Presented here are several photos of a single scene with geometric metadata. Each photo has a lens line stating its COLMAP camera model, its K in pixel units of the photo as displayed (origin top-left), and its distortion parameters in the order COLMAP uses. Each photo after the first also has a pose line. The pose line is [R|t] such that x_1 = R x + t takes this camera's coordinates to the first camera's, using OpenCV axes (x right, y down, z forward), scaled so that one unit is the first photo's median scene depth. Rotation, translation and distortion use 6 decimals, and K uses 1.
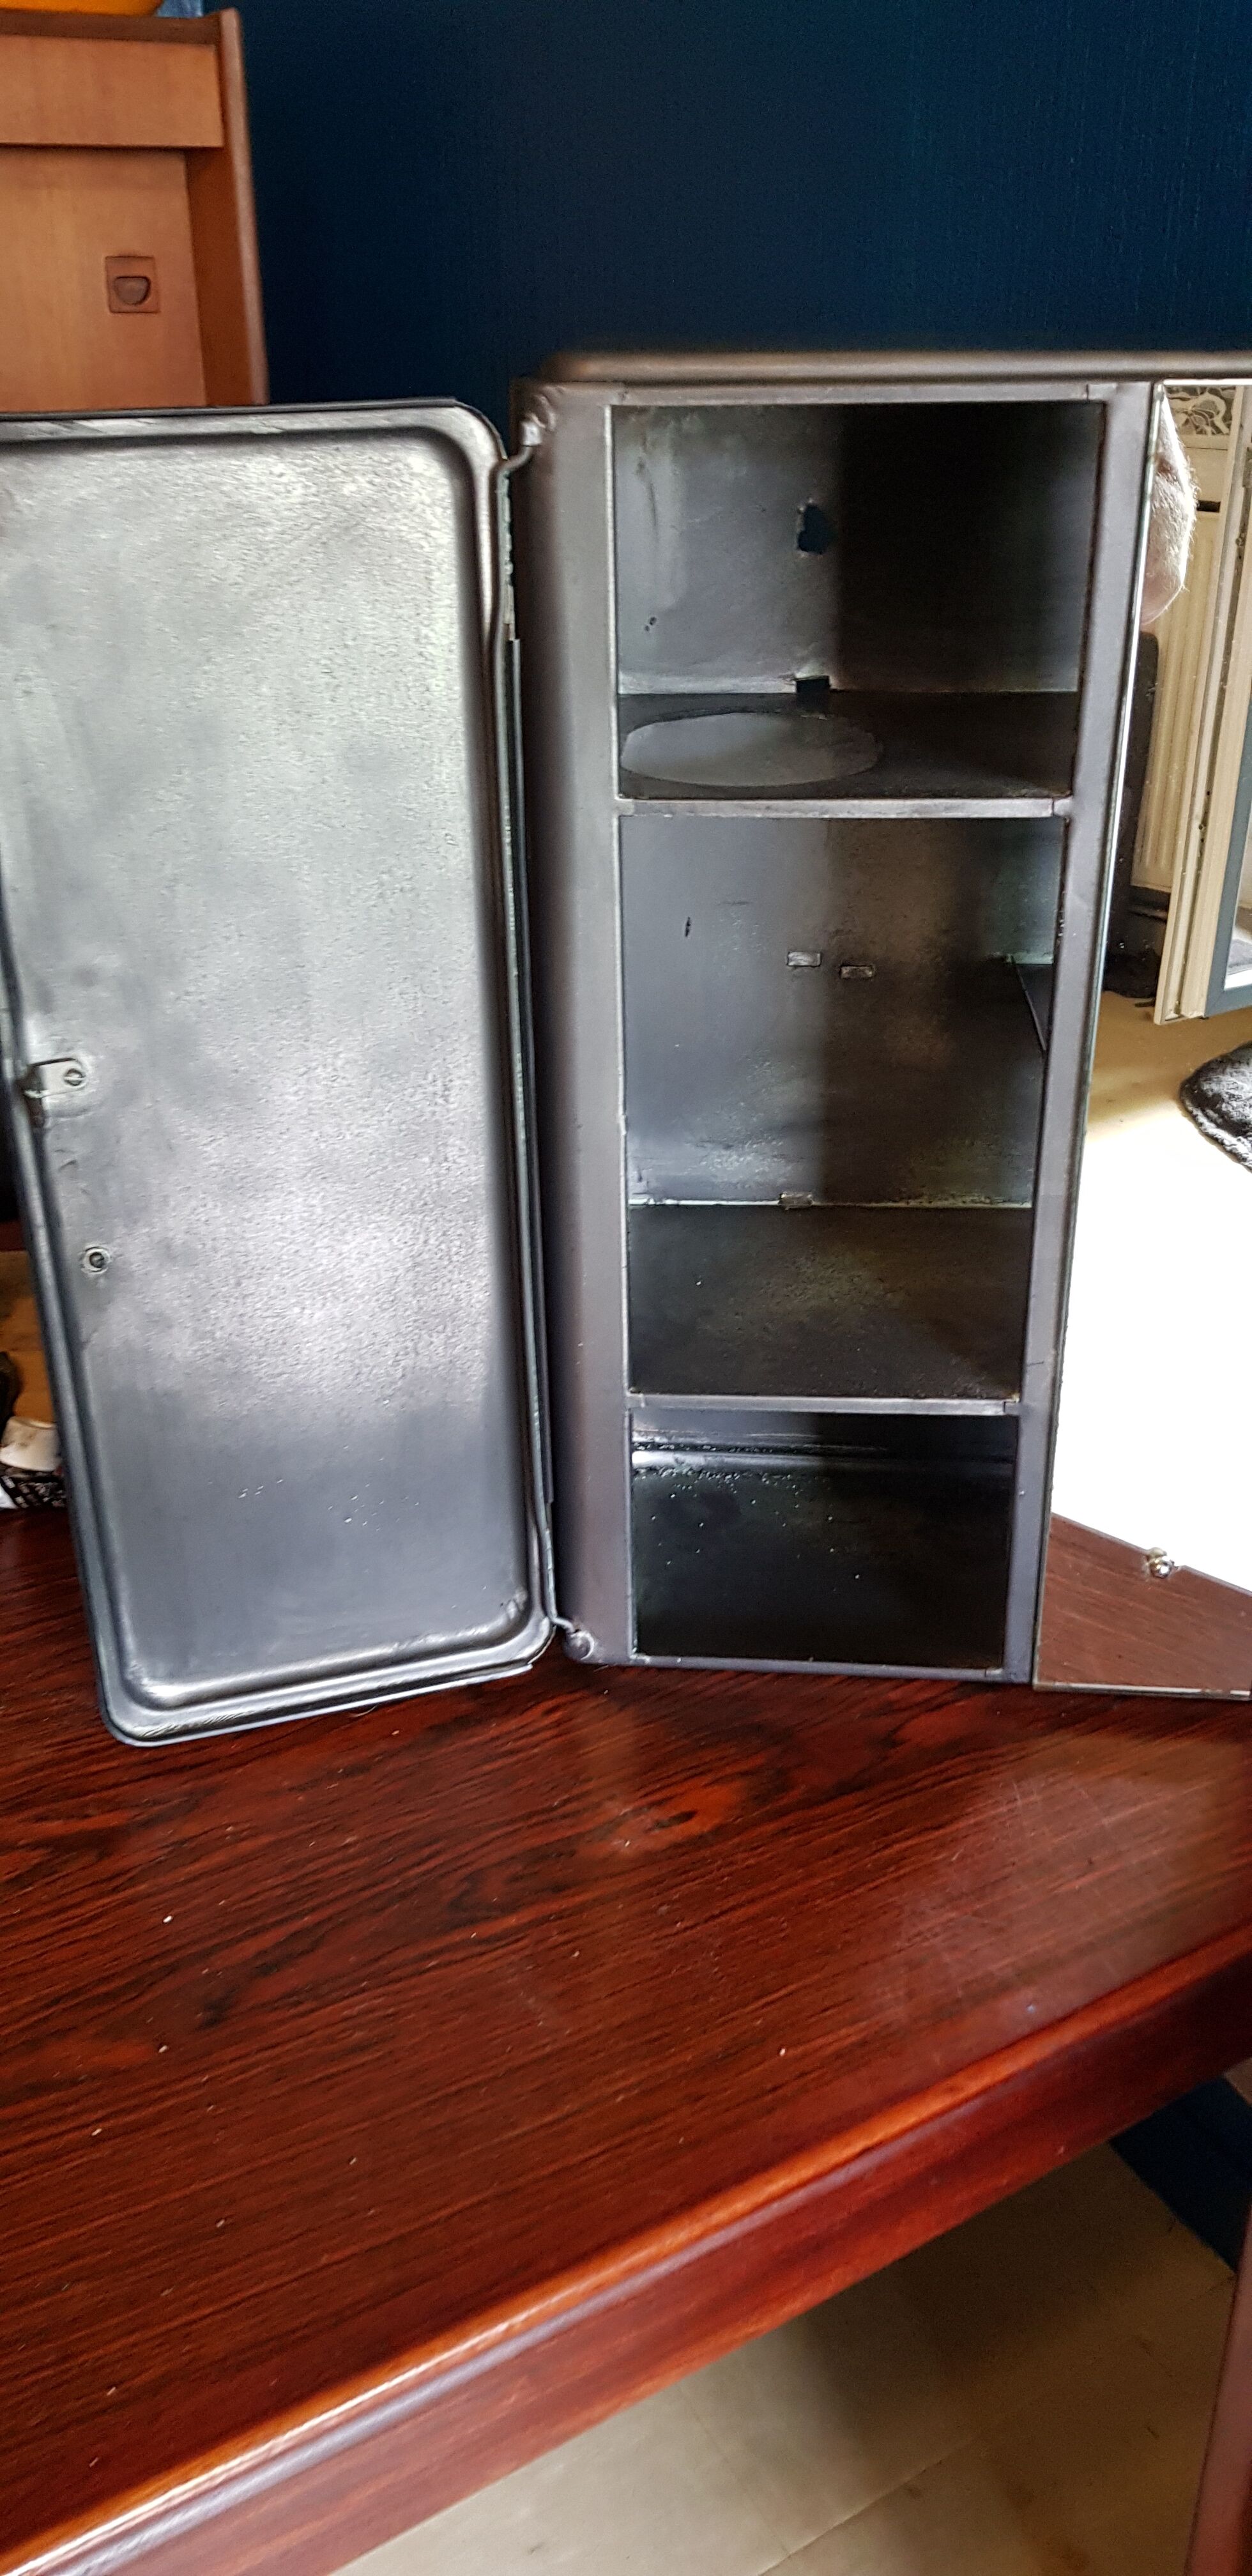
lens RADIAL K [[2015.6, 0, 611.6], [0, 2015.6, 1284.1], [0, 0, 1]] dist [0.058471, -0.104914]
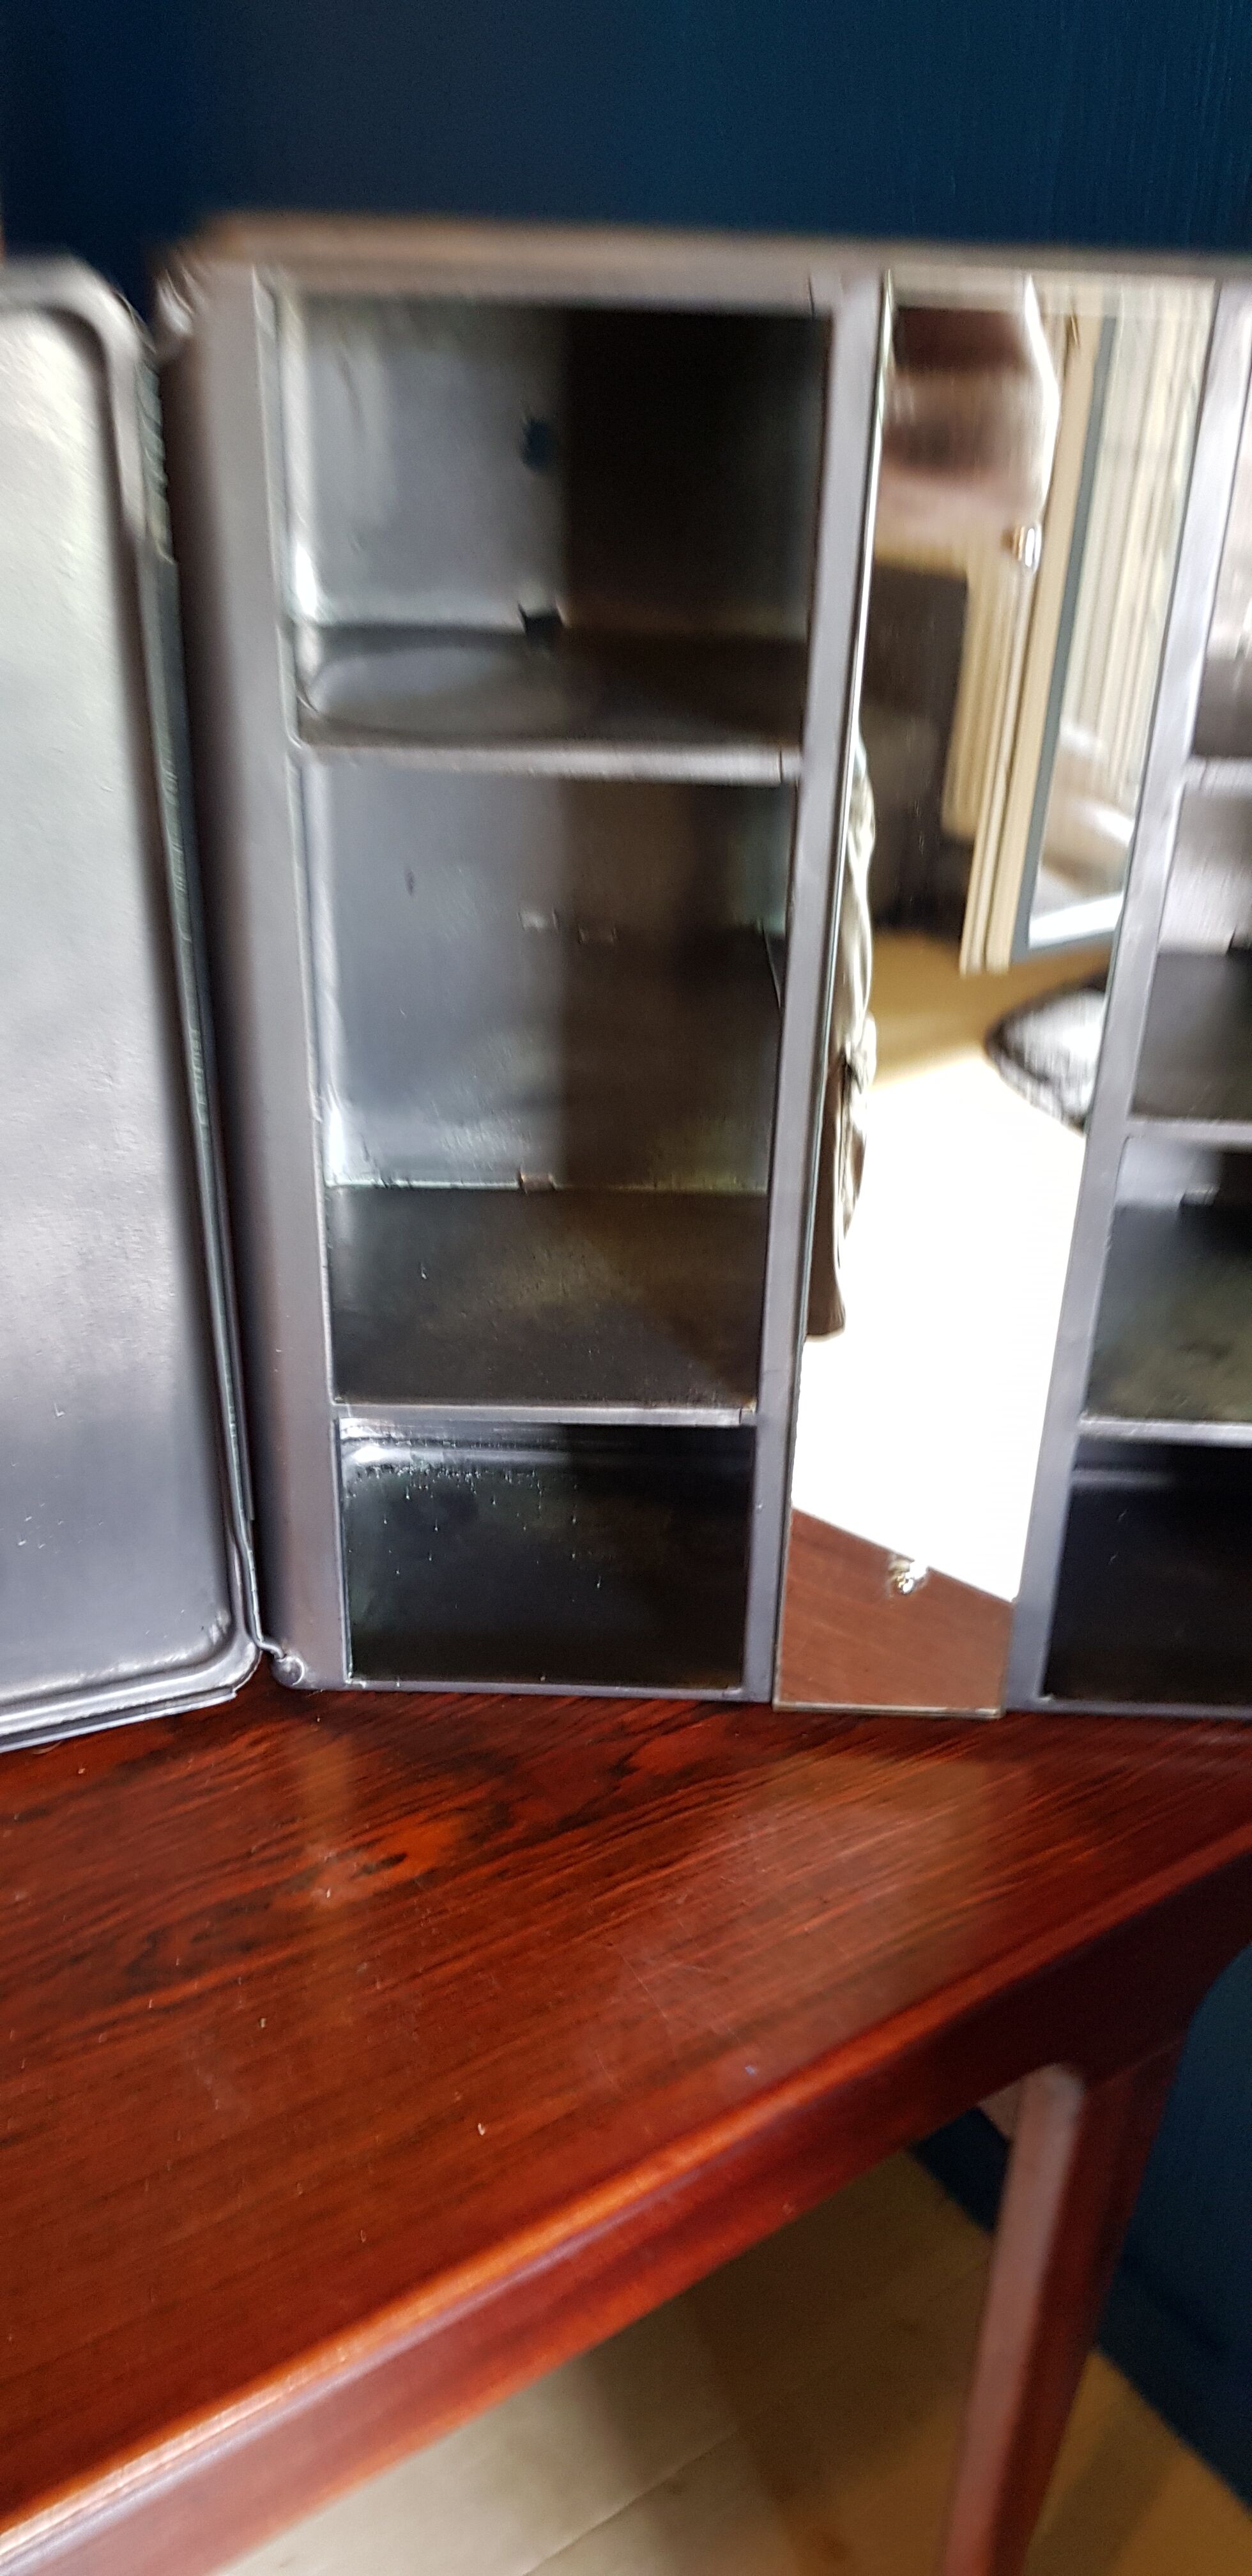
lens RADIAL K [[2015.6, 0, 611.5], [0, 2015.6, 1309.5], [0, 0, 1]] dist [0.058471, -0.104914]
pose [[0.996253, -0.000444, 0.086481, 0.054359], [-0.003454, 0.998985, 0.044918, -0.028643], [-0.086413, -0.045048, 0.995240, 0.083577]]
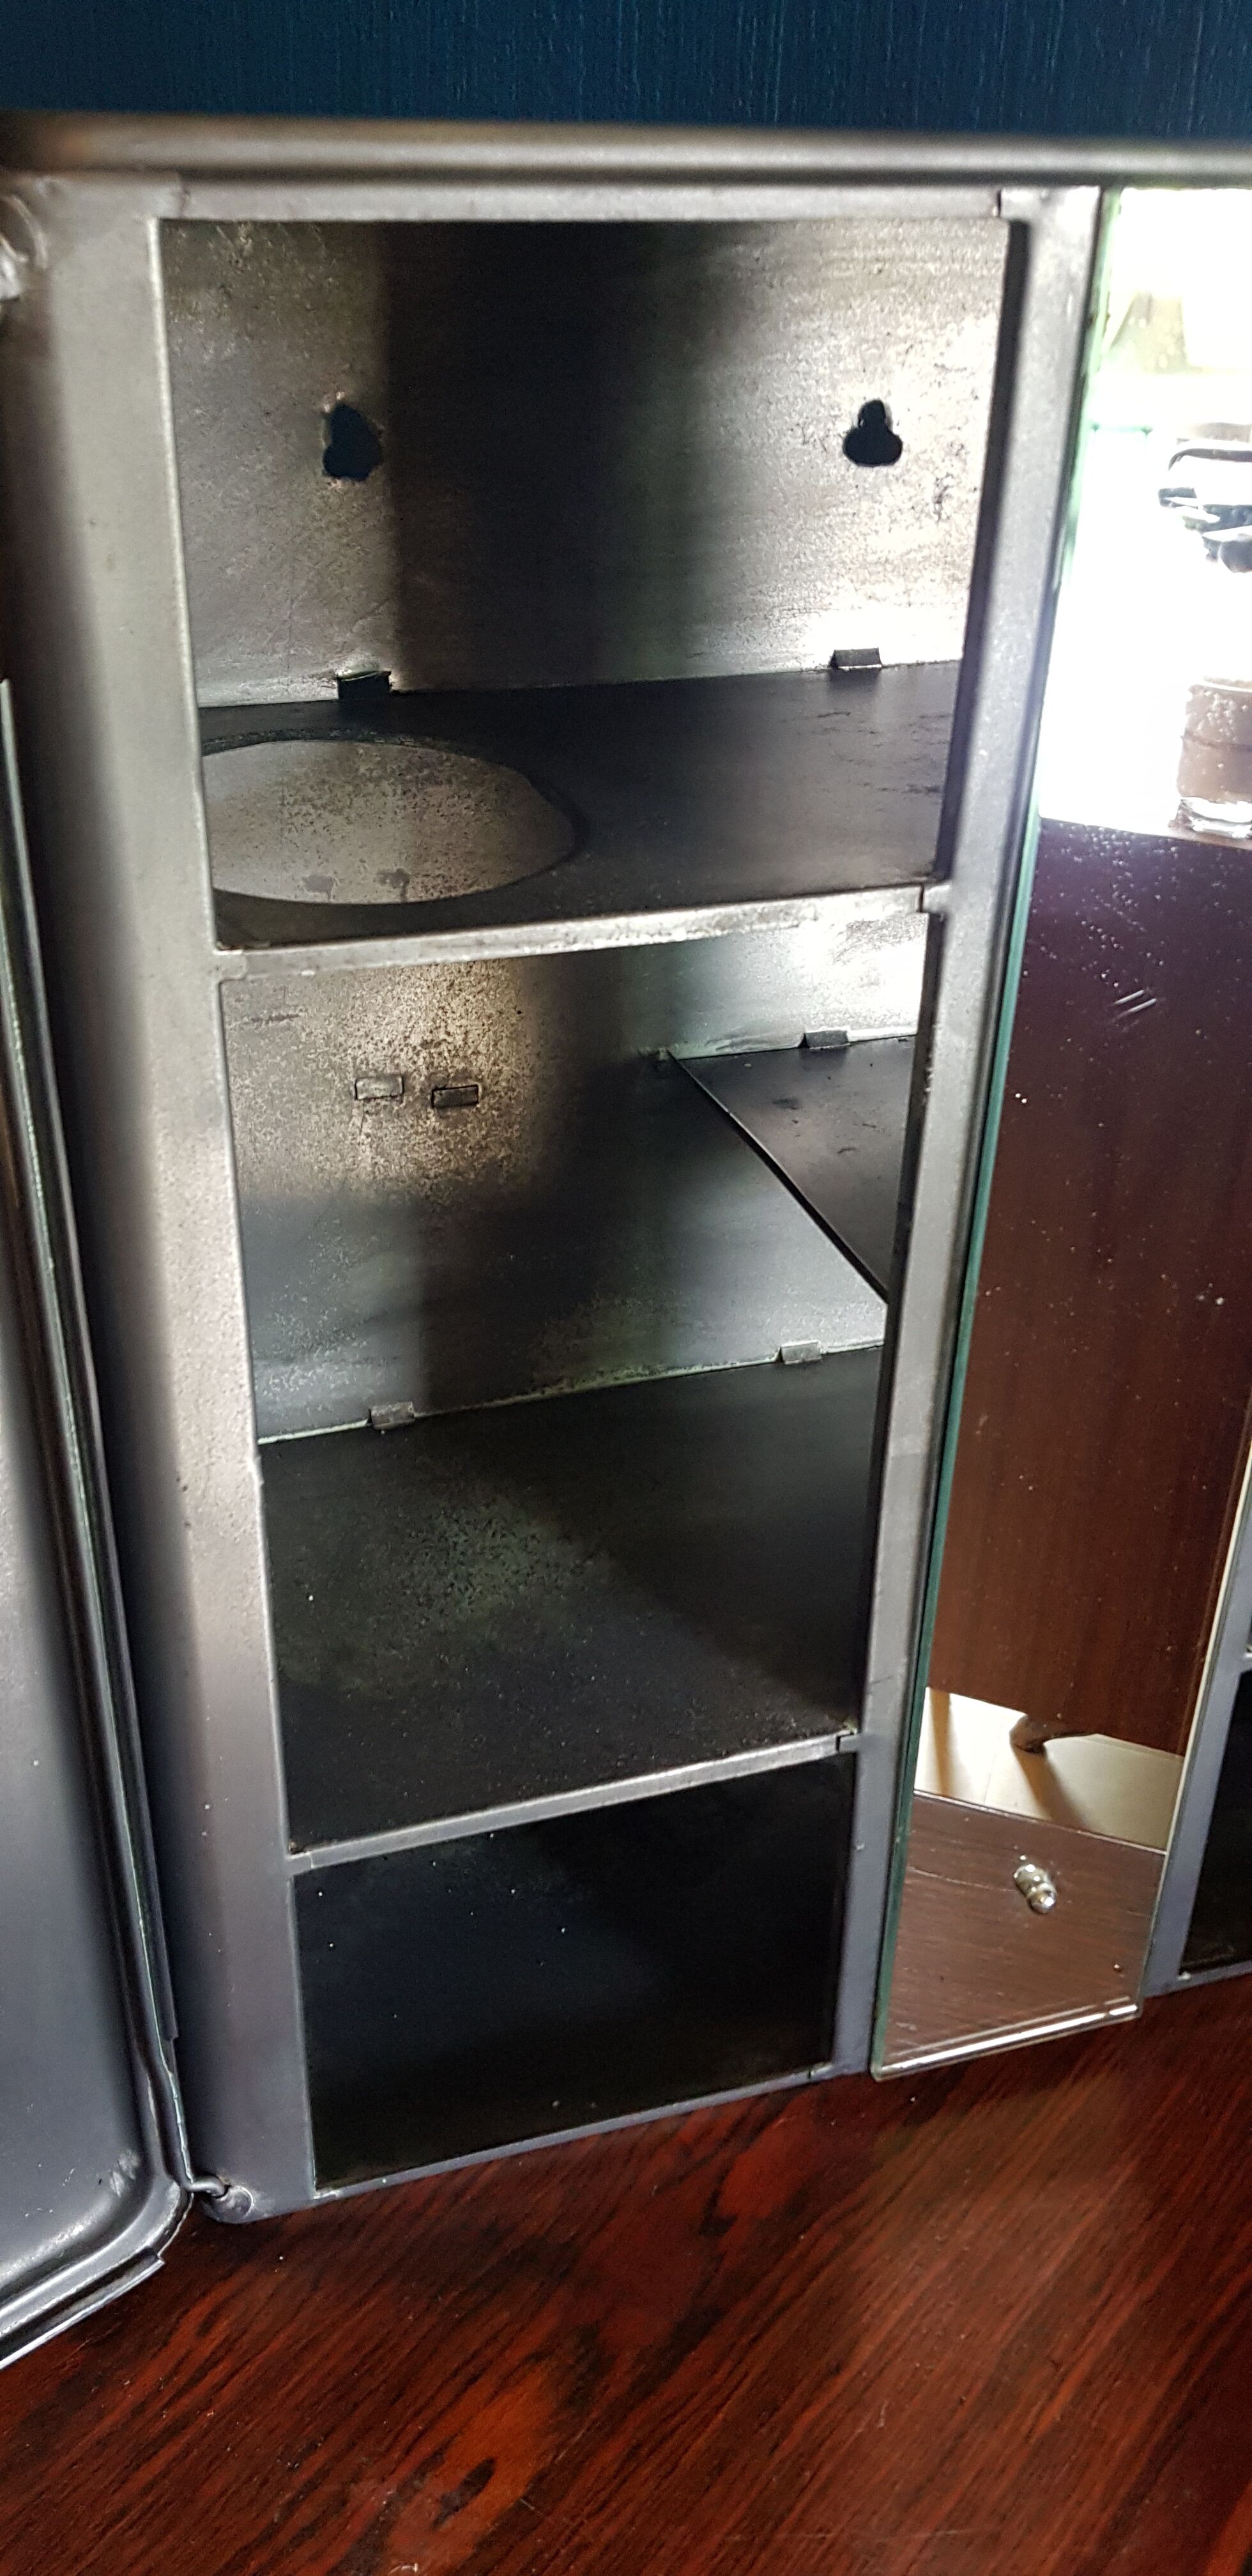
lens RADIAL K [[2015.6, 0, 556.9], [0, 2015.6, 1276.1], [0, 0, 1]] dist [0.058471, -0.104914]
pose [[0.929319, -0.159951, 0.332840, -0.093909], [0.144198, 0.986949, 0.071681, -0.154435], [-0.339962, -0.018620, 0.940255, 0.385092]]
